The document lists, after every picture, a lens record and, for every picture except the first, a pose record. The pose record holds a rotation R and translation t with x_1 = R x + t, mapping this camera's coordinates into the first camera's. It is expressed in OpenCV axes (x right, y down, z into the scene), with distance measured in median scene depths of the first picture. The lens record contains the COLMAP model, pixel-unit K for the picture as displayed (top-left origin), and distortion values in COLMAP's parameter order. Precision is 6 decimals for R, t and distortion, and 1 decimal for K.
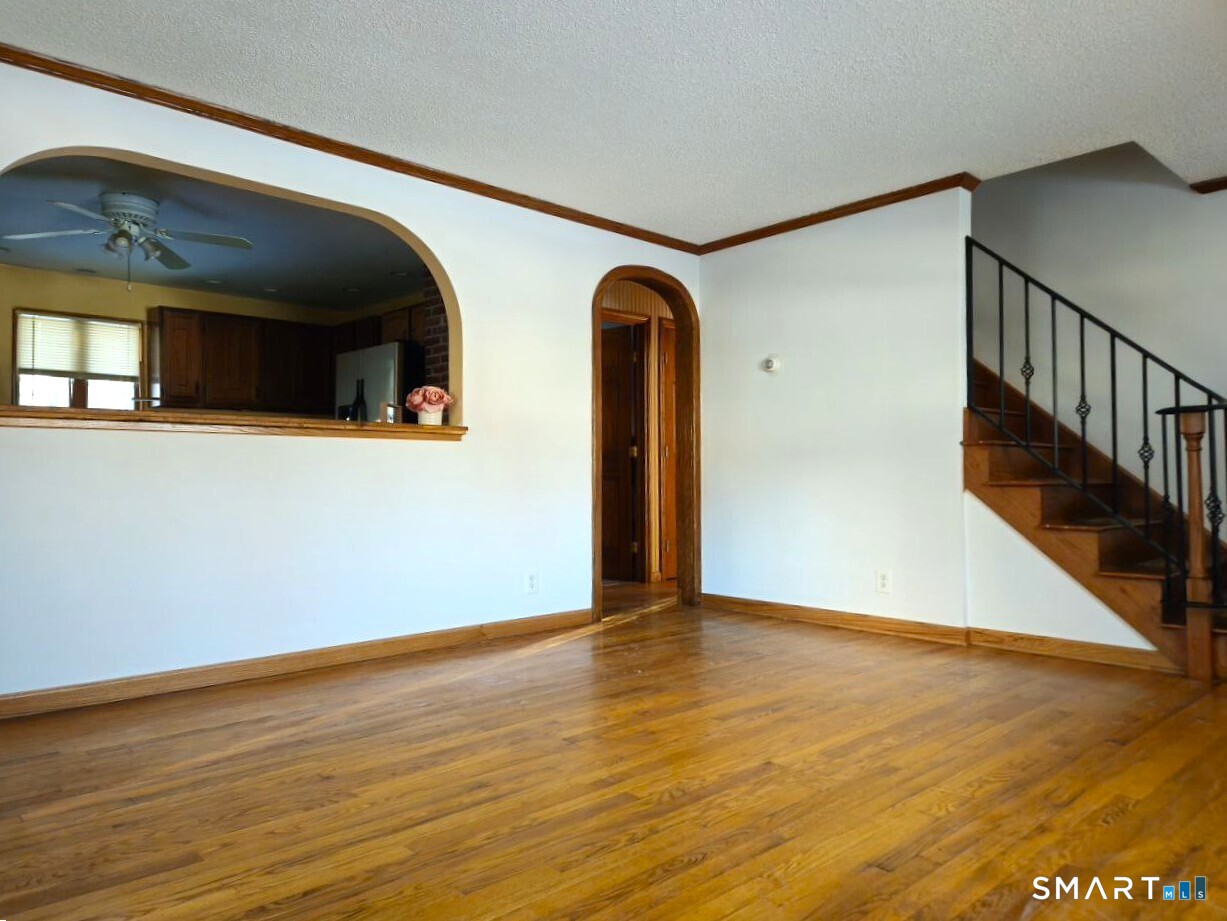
lens RADIAL K [[823.9, 0, 603.8], [0, 823.9, 461.2], [0, 0, 1]] dist [0.077205, -0.061617]
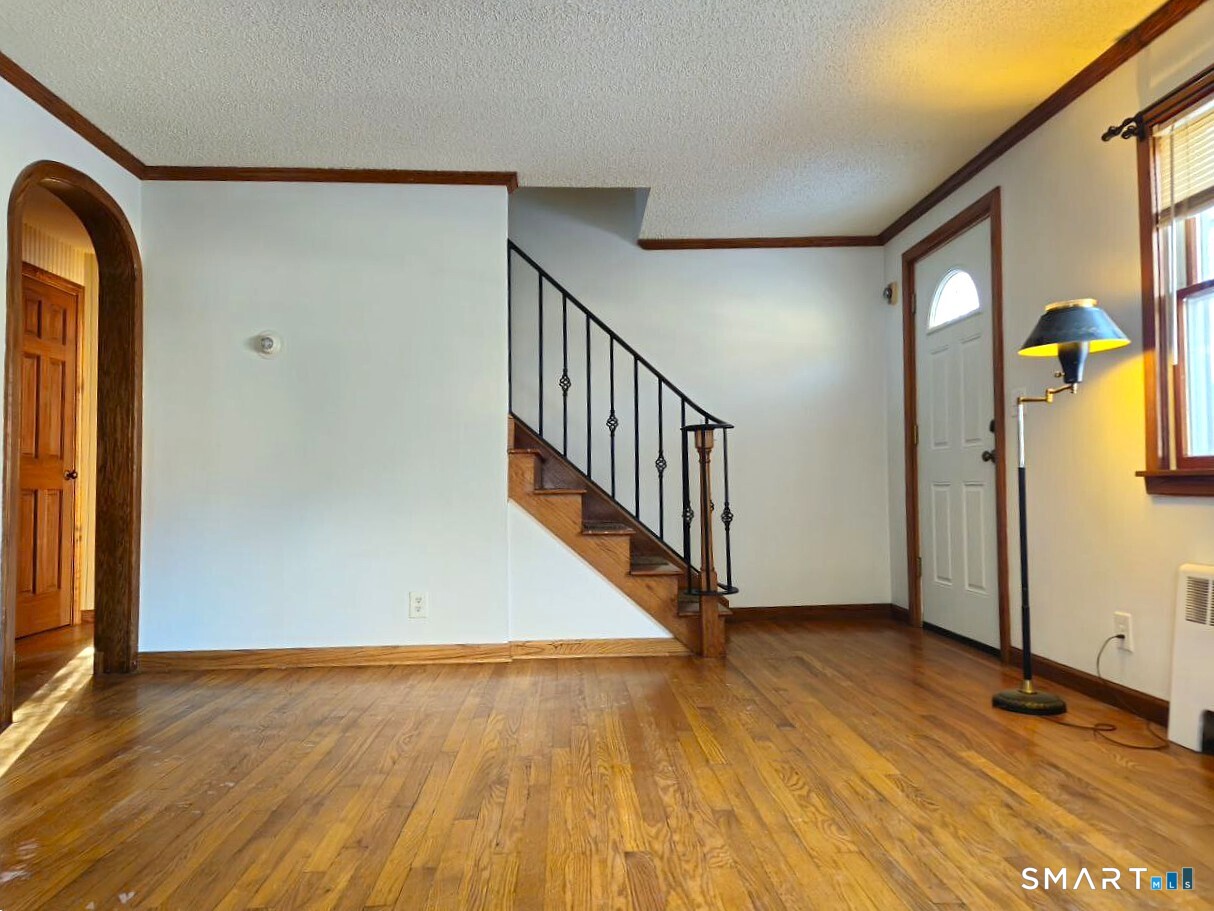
lens RADIAL K [[835.2, 0, 607.0], [0, 835.2, 455.5], [0, 0, 1]] dist [0.090802, -0.069808]
pose [[0.650809, 0.027778, 0.758733, -0.275465], [-0.009268, 0.999547, -0.028644, 0.012268], [-0.759185, 0.011609, 0.650772, 0.332032]]
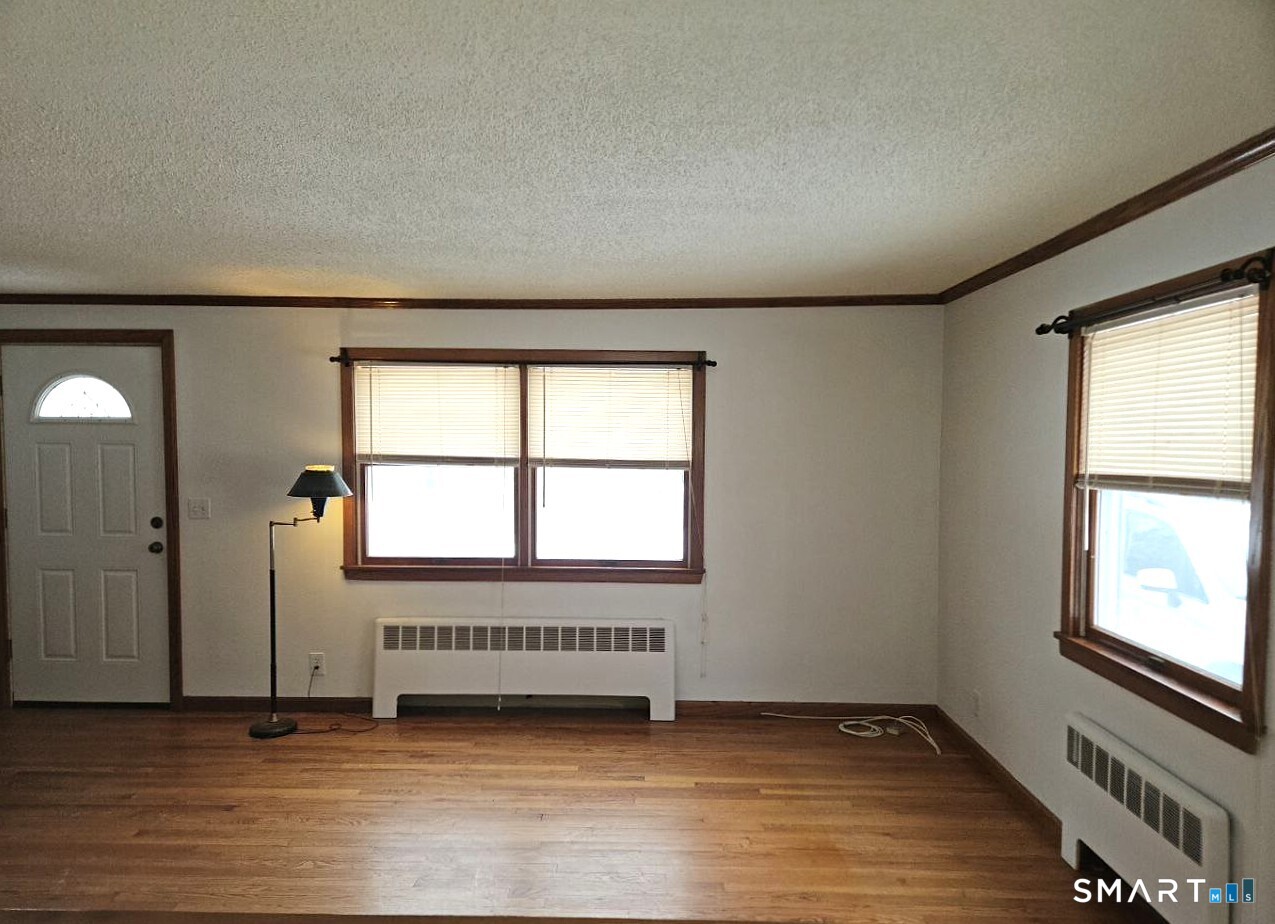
lens RADIAL K [[845.4, 0, 637.5], [0, 845.4, 462.0], [0, 0, 1]] dist [0.002576, 0.001466]
pose [[-0.715814, -0.021552, 0.697958, -0.597625], [-0.018003, 0.999761, 0.012409, -0.191578], [-0.698059, -0.003683, -0.716031, 1.110264]]
